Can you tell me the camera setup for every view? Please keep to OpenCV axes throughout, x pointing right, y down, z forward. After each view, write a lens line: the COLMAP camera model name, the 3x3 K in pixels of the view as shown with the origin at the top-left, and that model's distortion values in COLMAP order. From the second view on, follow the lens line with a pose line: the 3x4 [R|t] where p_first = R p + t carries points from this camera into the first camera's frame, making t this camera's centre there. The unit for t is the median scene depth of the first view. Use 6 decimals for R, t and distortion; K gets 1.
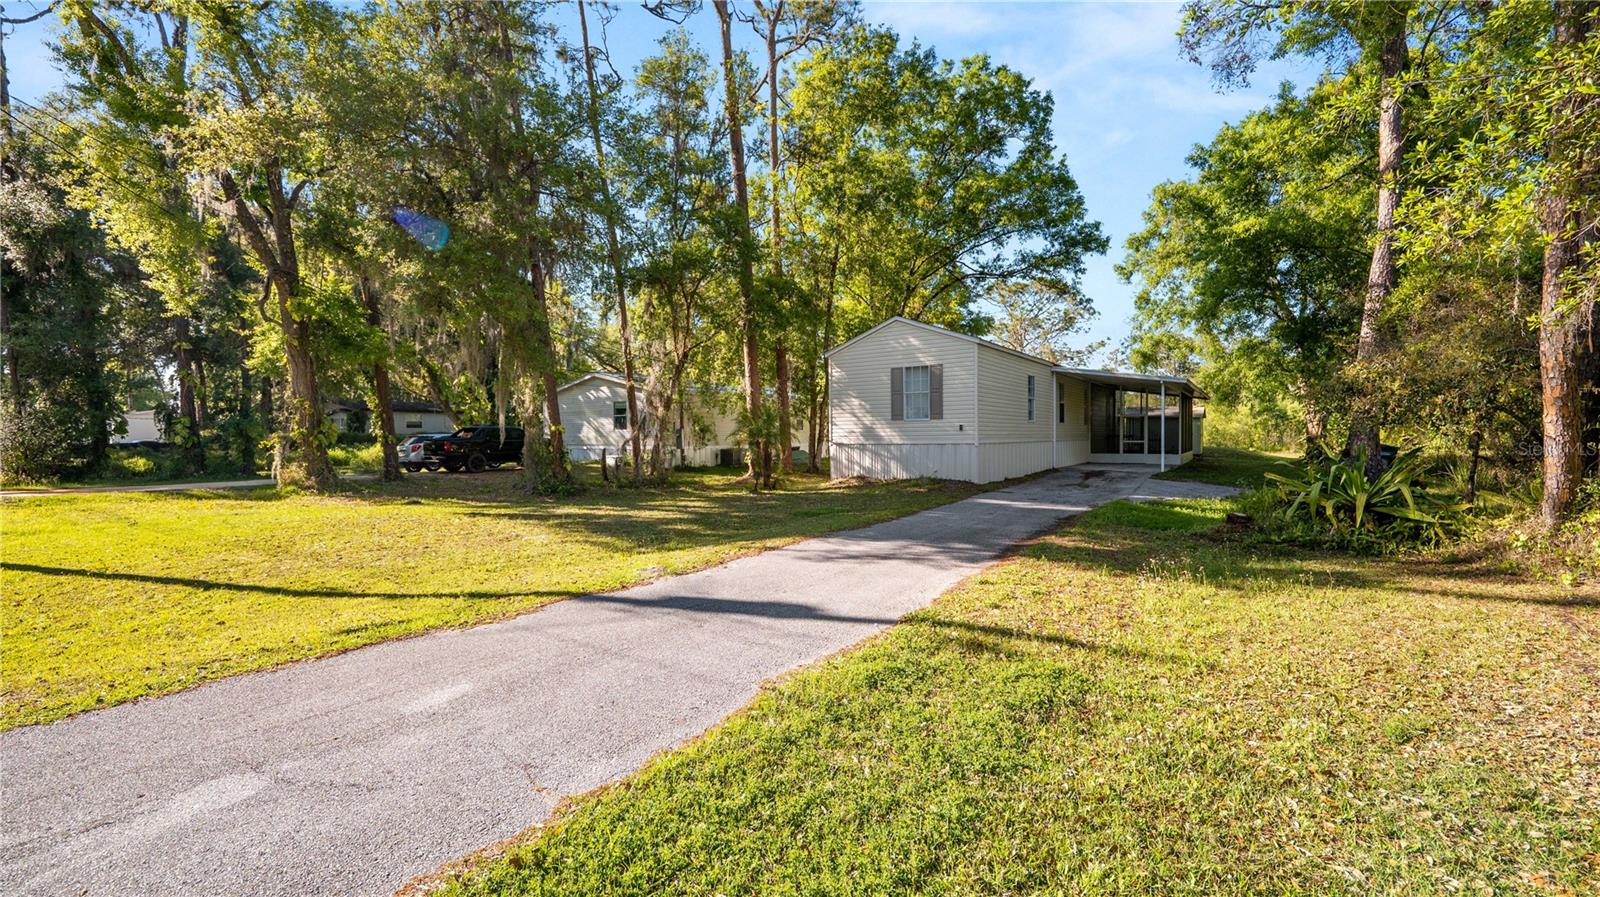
lens RADIAL K [[656.6, 0, 803.0], [0, 656.6, 452.0], [0, 0, 1]] dist [-0.005040, -0.000306]
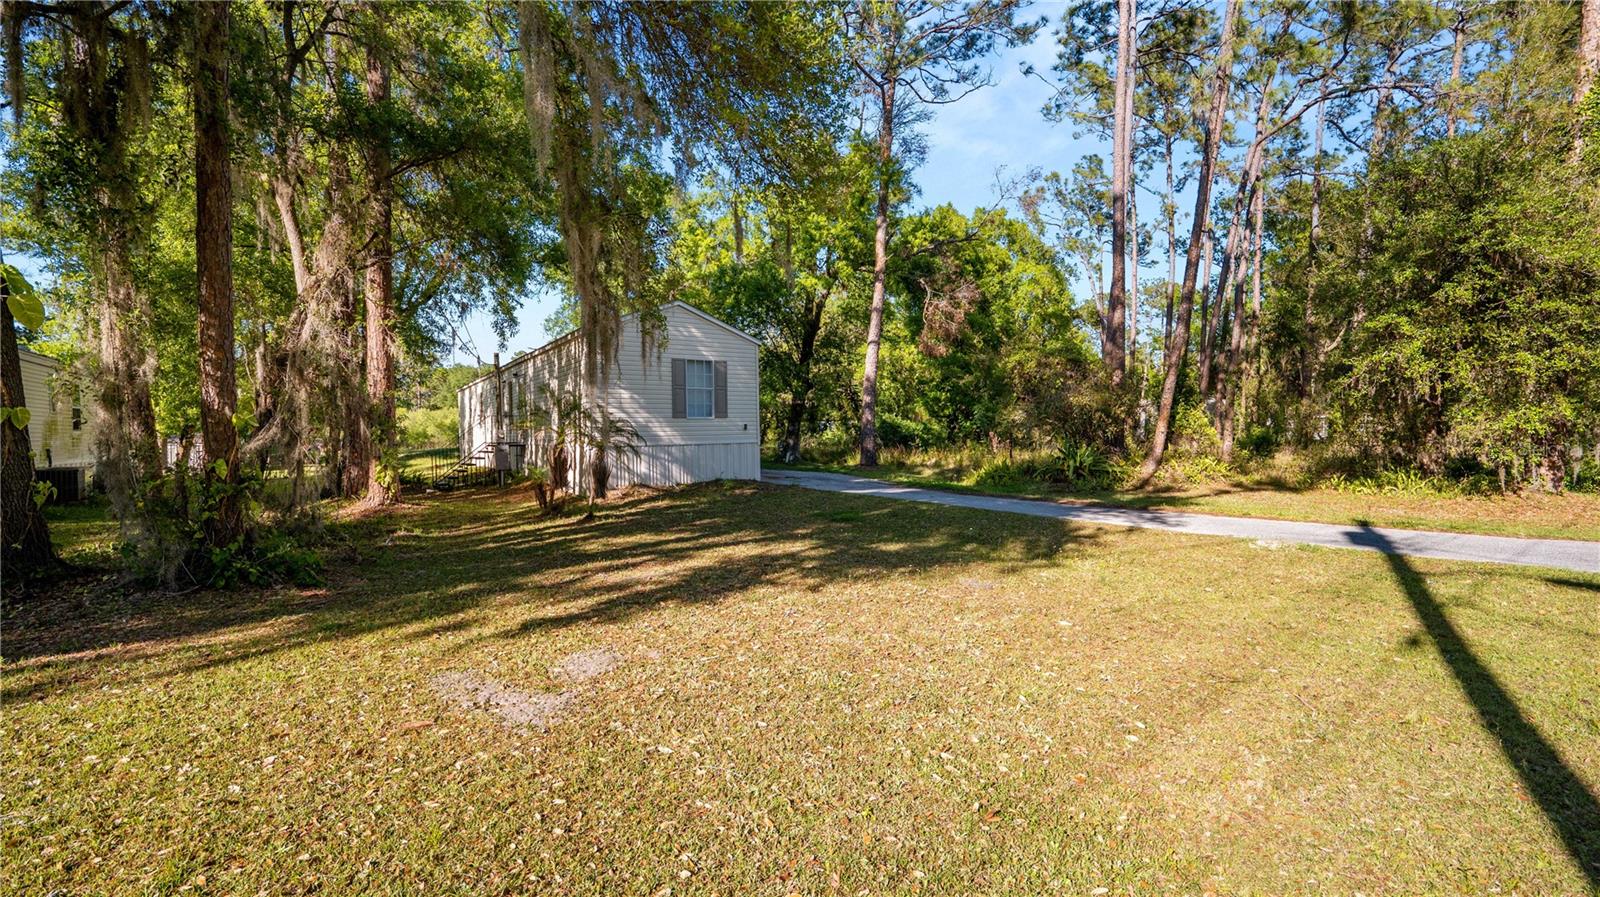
lens RADIAL K [[651.8, 0, 800.0], [0, 651.8, 448.5], [0, 0, 1]] dist [0.000177, -0.000028]
pose [[0.353903, -0.023764, 0.934980, -0.448305], [0.031190, 0.999421, 0.013596, -0.010097], [-0.934762, 0.024351, 0.354439, 0.385083]]
